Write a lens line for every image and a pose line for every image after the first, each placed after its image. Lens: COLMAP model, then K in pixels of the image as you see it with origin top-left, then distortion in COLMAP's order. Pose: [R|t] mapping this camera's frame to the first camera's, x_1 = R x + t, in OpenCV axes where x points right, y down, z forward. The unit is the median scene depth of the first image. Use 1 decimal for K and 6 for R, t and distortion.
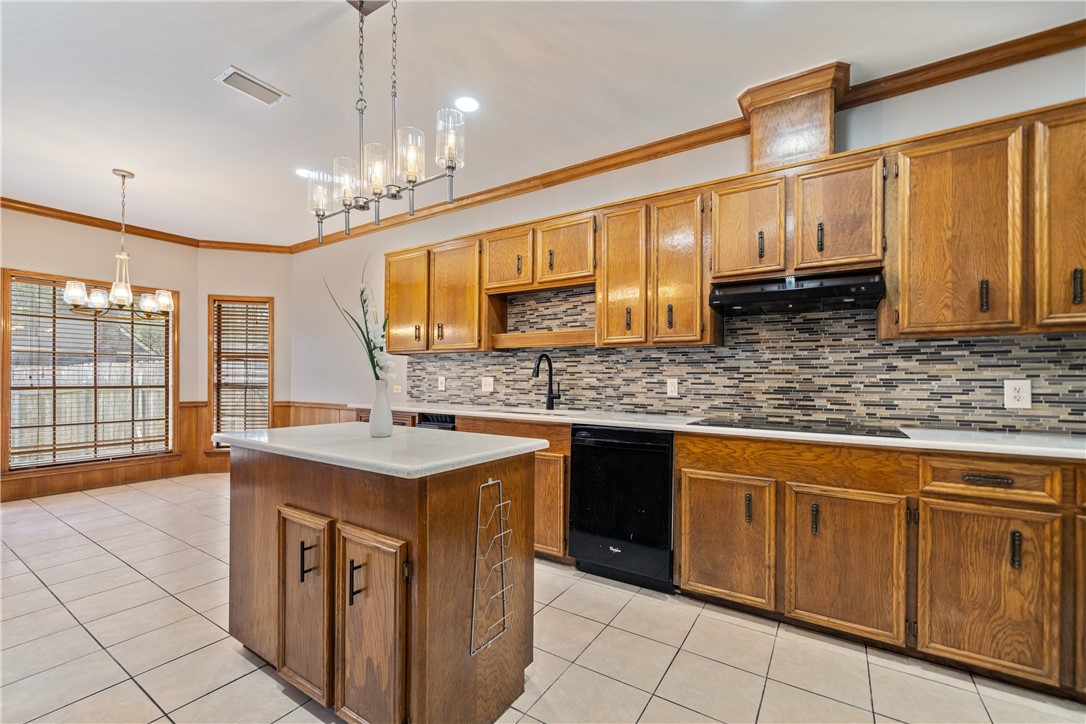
lens RADIAL K [[449.4, 0, 524.8], [0, 449.4, 380.0], [0, 0, 1]] dist [0.008885, 0.000314]
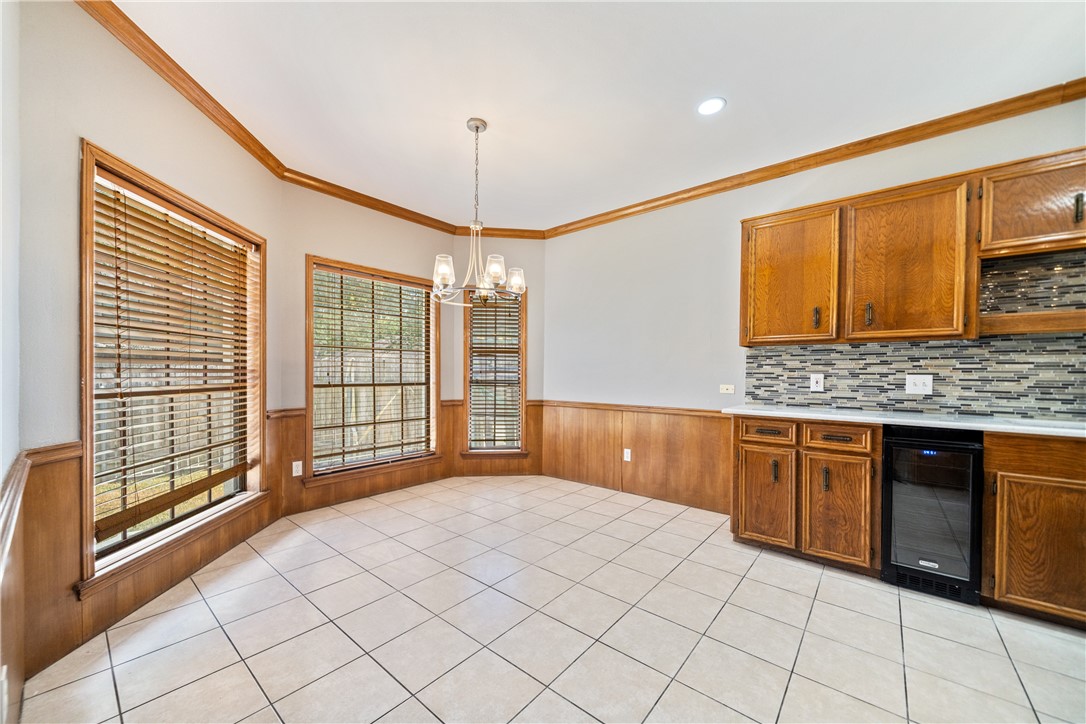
lens RADIAL K [[407.2, 0, 542.3], [0, 407.2, 379.5], [0, 0, 1]] dist [-0.002155, -0.000157]
pose [[0.993411, 0.002697, -0.114577, -0.673618], [-0.001549, 0.999948, 0.010109, -0.005037], [0.114599, -0.009864, 0.993363, 0.276943]]
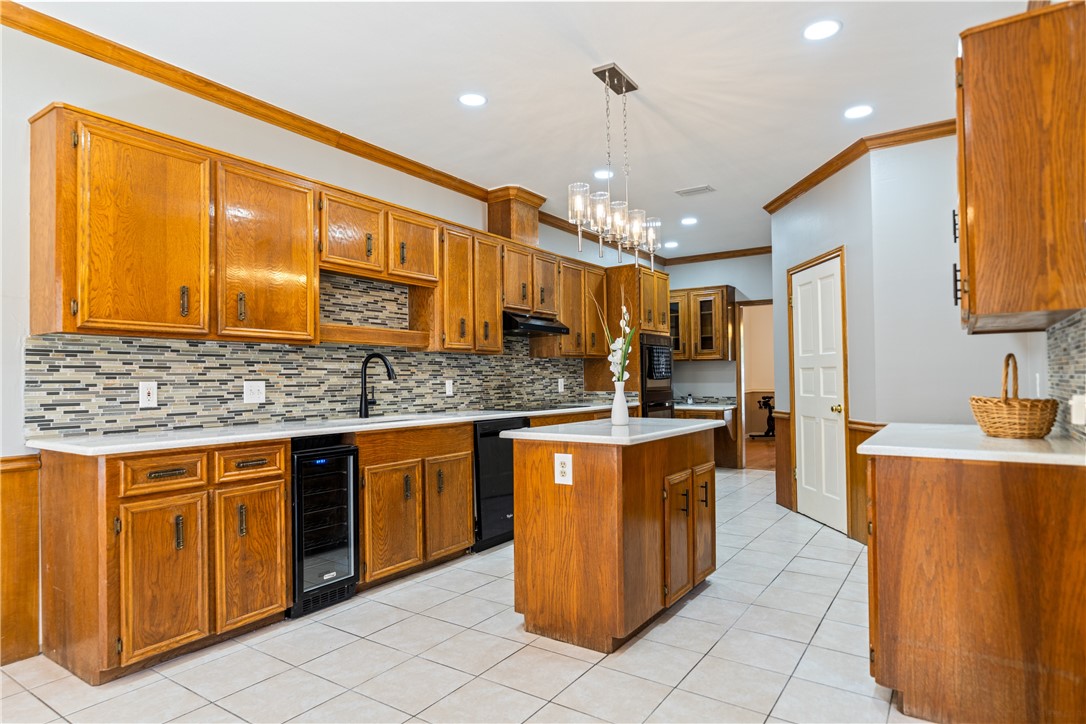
lens RADIAL K [[617.5, 0, 540.9], [0, 617.5, 371.4], [0, 0, 1]] dist [-0.000675, -0.000532]
pose [[0.010403, 0.006602, 0.999924, -1.052431], [0.014969, 0.999865, -0.006757, -0.009011], [-0.999834, 0.015039, 0.010303, 0.615048]]
